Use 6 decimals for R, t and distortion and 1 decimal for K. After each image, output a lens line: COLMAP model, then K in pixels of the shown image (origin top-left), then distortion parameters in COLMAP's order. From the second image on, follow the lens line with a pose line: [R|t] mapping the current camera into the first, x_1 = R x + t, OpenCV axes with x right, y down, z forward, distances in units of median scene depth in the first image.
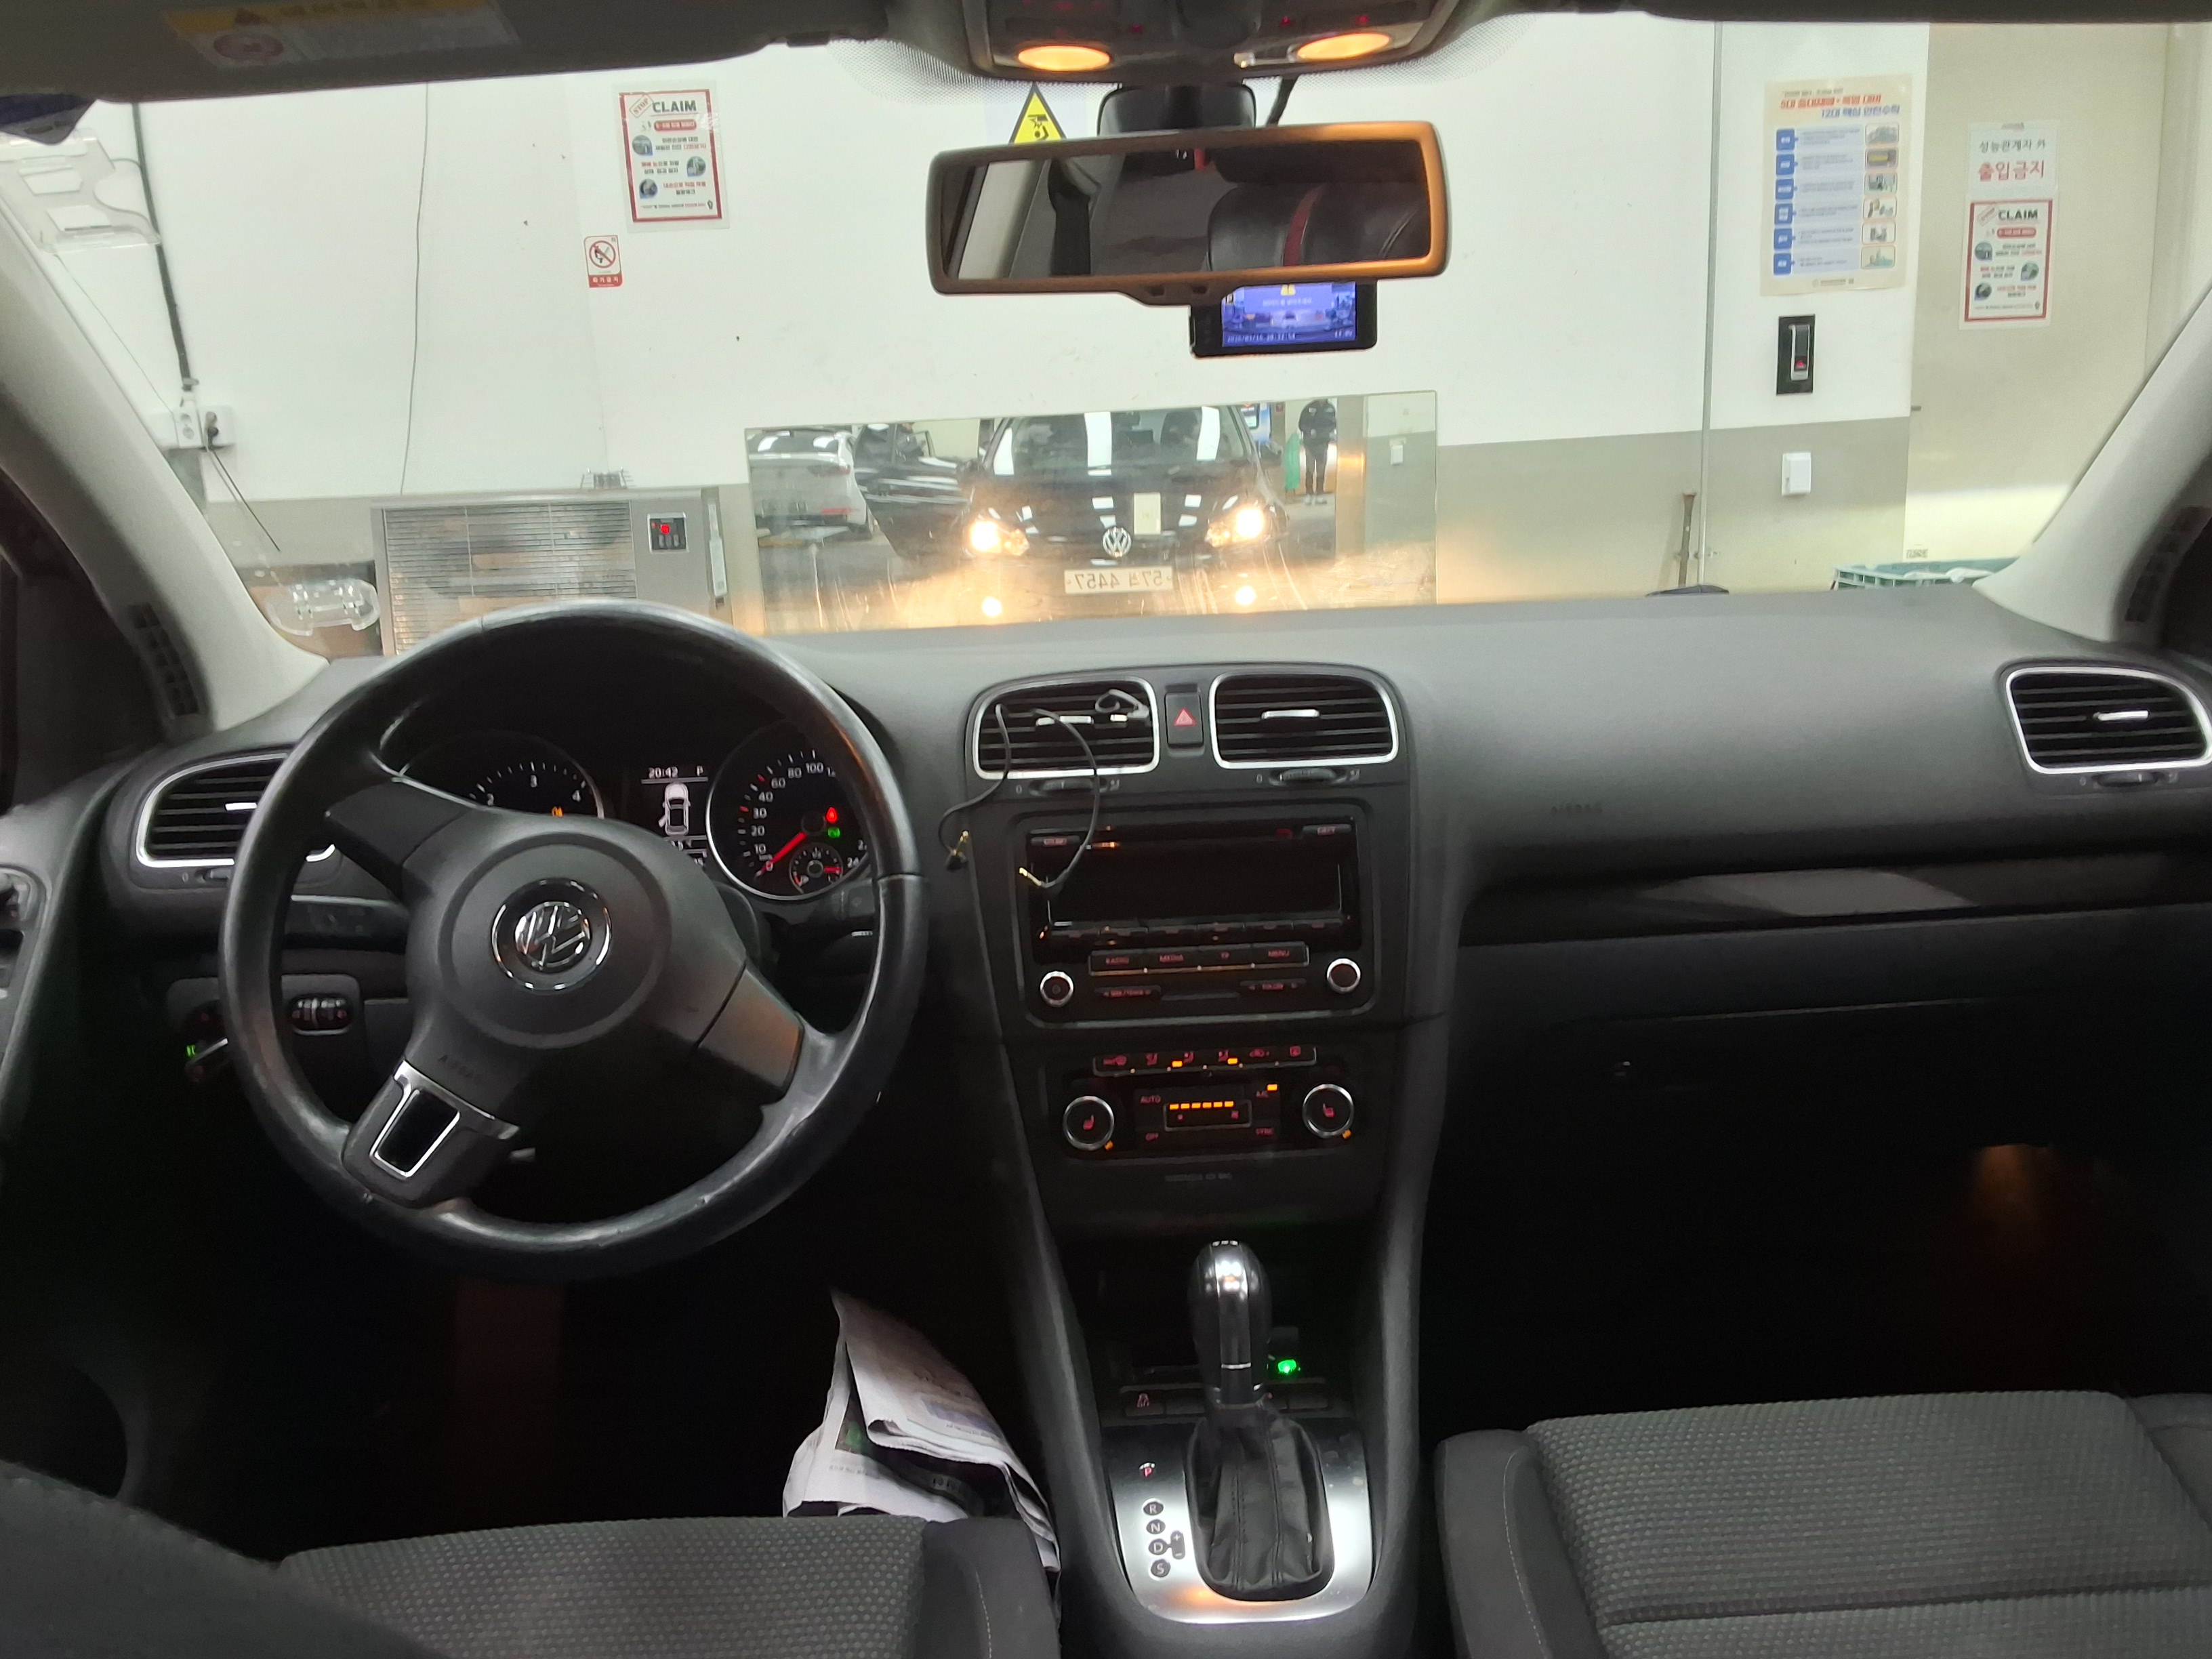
lens RADIAL K [[1720.3, 0, 1114.8], [0, 1720.3, 845.0], [0, 0, 1]] dist [0.130170, -0.181256]
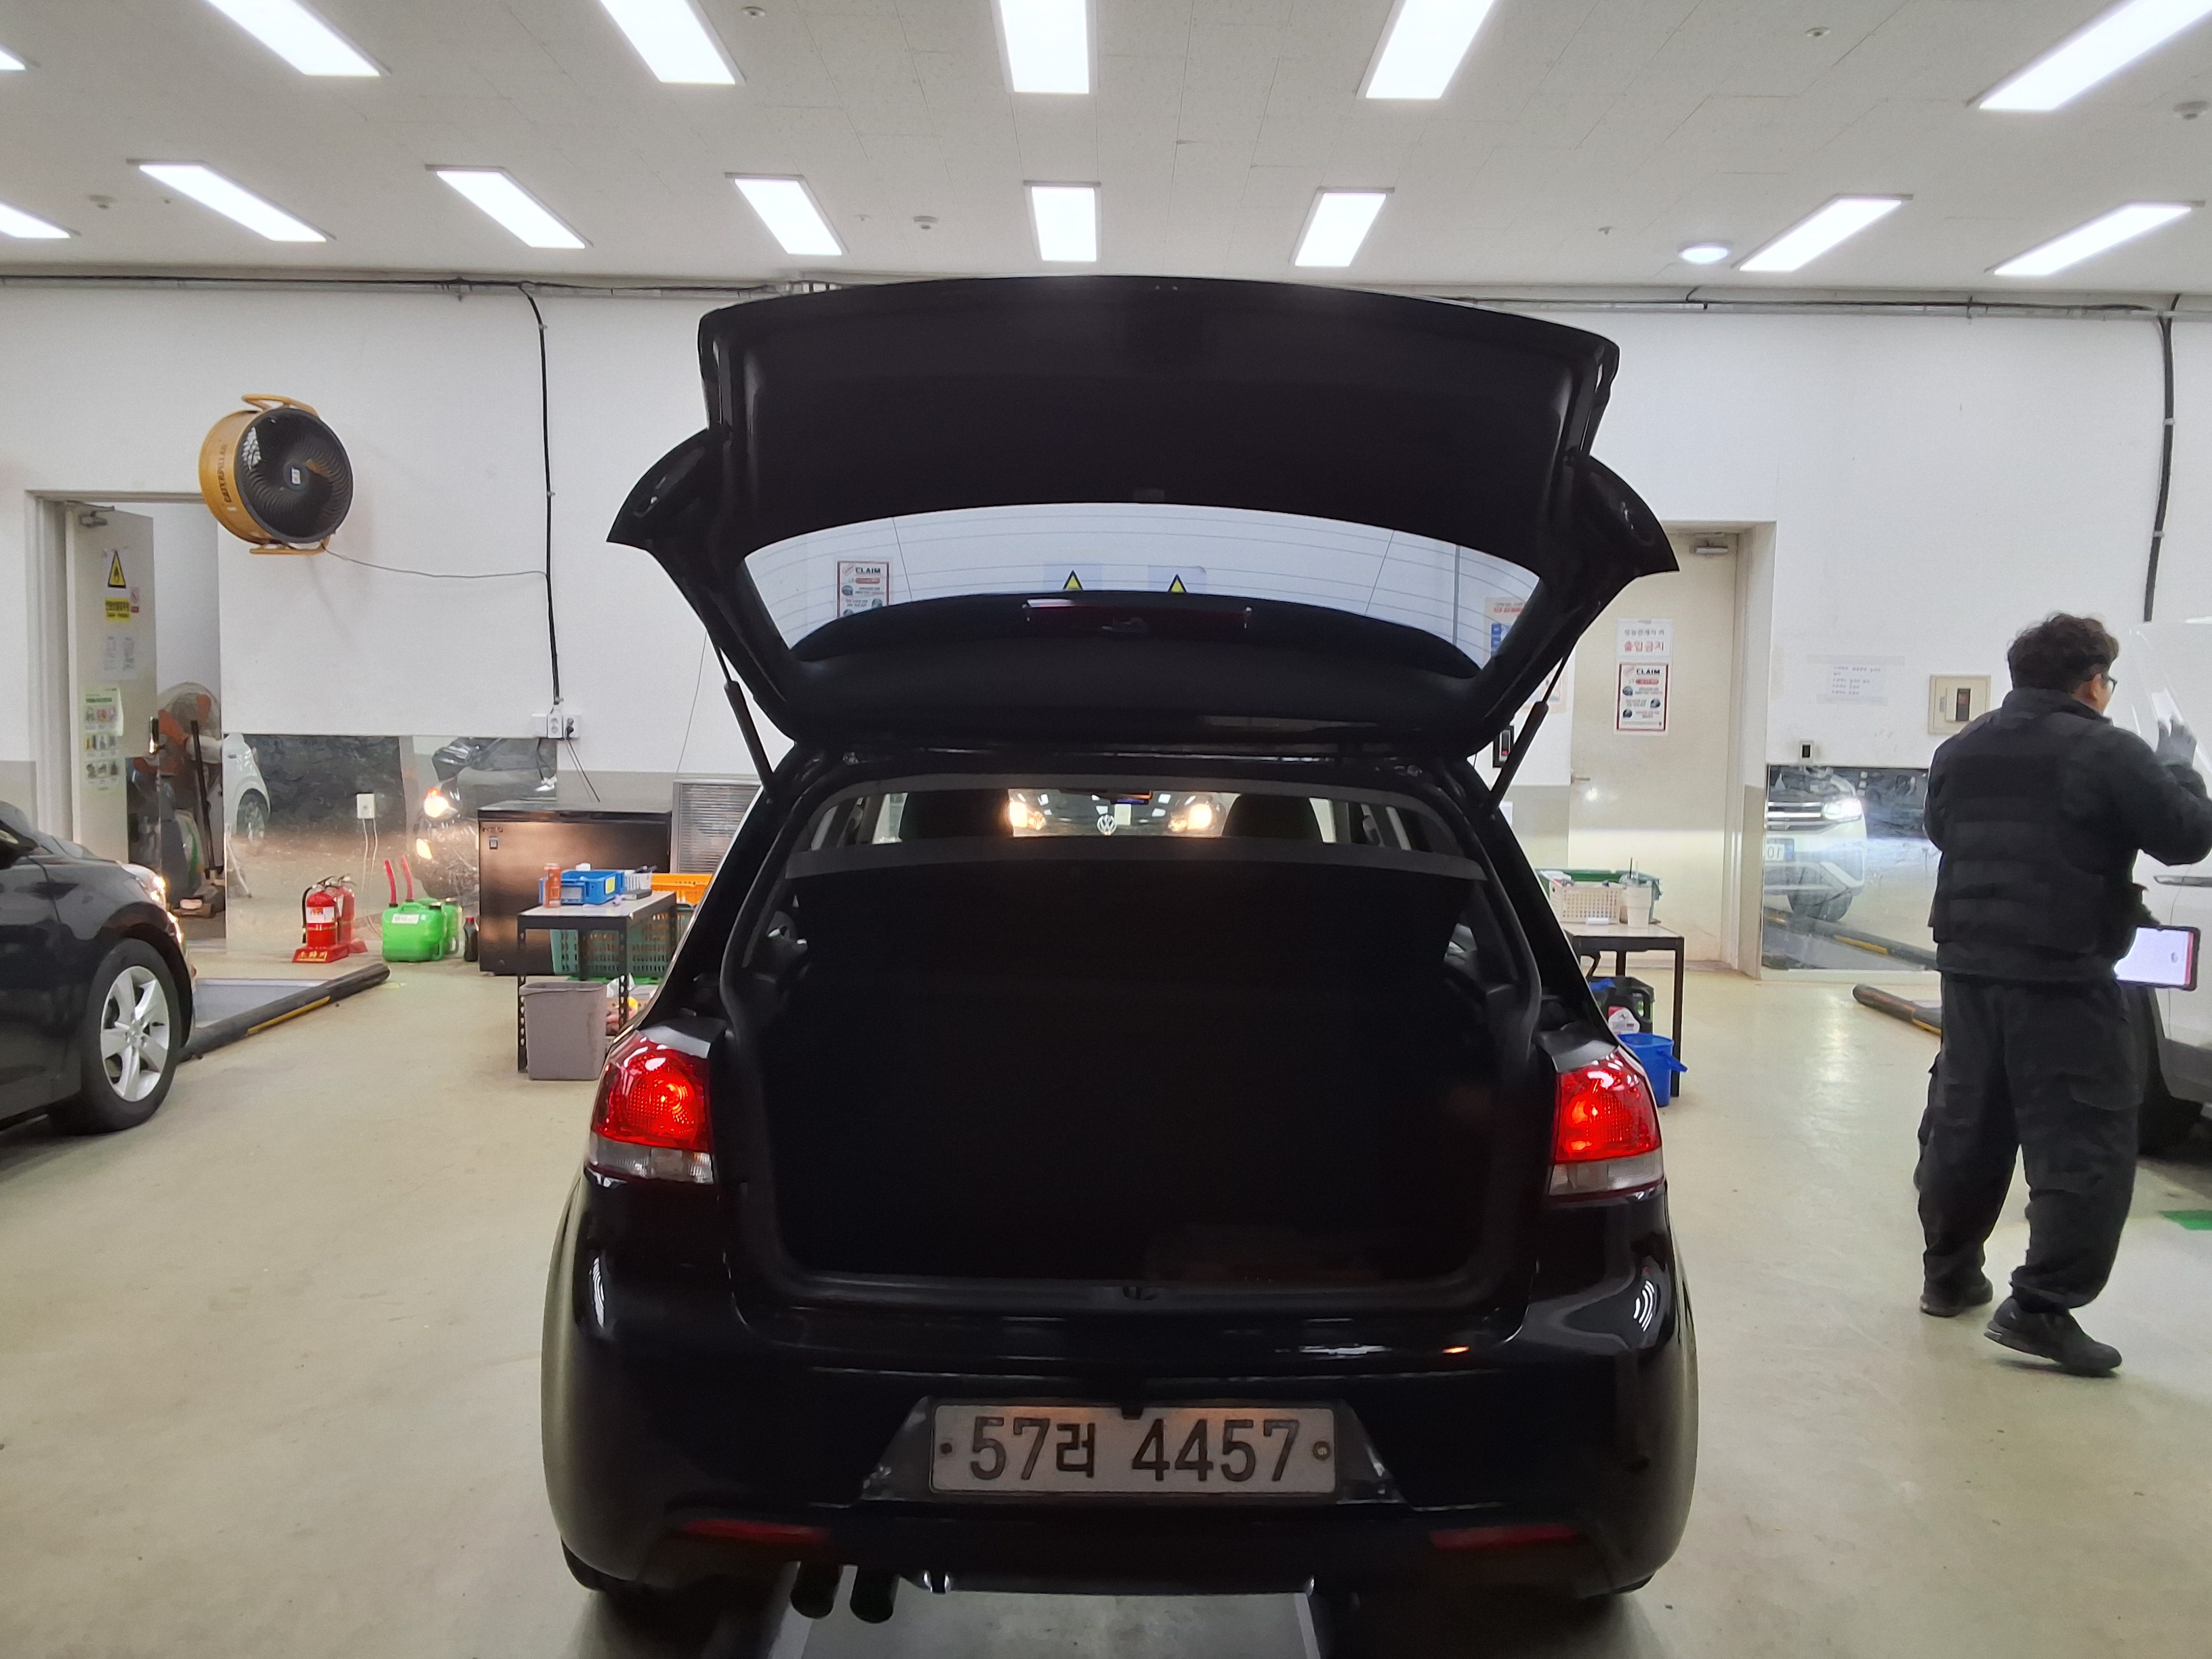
lens RADIAL K [[1720.3, 0, 1114.8], [0, 1720.3, 845.0], [0, 0, 1]] dist [0.130170, -0.181256]
pose [[0.998162, 0.059653, 0.010717, -0.012806], [-0.057173, 0.985433, -0.160166, 0.108867], [-0.020115, 0.159258, 0.987032, -0.631754]]
